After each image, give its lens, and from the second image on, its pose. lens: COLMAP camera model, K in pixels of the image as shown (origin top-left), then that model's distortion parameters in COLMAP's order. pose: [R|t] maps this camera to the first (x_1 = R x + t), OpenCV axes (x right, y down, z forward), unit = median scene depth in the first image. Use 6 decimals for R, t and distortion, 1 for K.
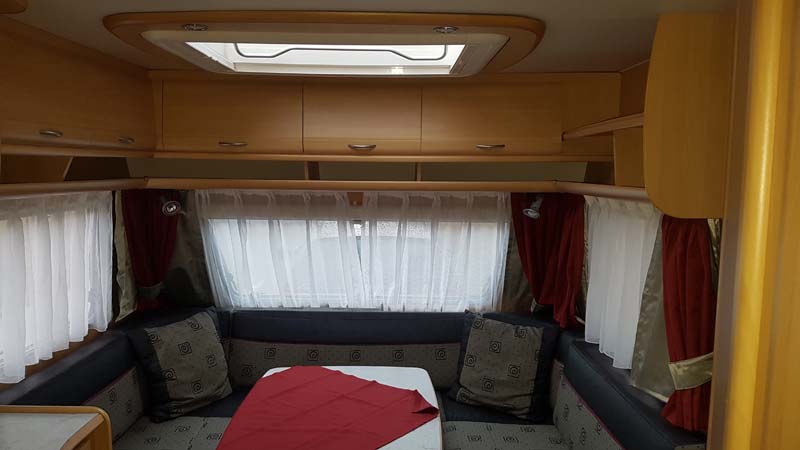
lens RADIAL K [[610.9, 0, 400.0], [0, 610.9, 225.0], [0, 0, 1]] dist [0.065625, -0.195768]
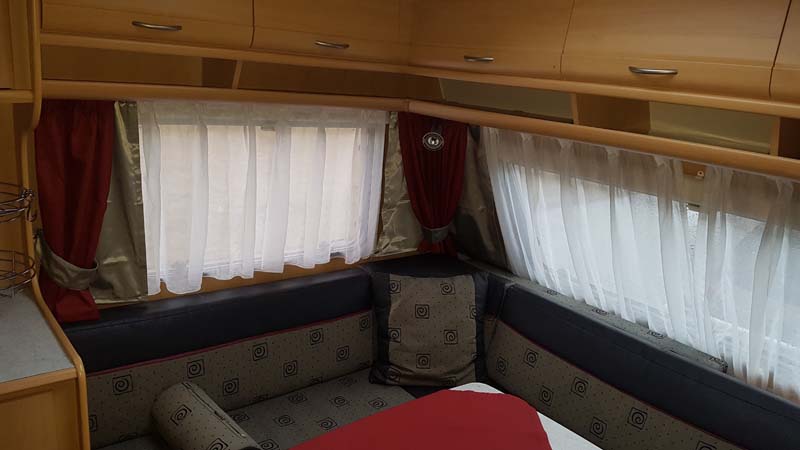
lens RADIAL K [[610.9, 0, 400.0], [0, 610.9, 225.0], [0, 0, 1]] dist [0.065625, -0.195768]
pose [[0.631951, 0.236435, -0.738063, 0.218789], [-0.155627, 0.971644, 0.178010, -0.055866], [0.759222, 0.002369, 0.650827, 0.456852]]
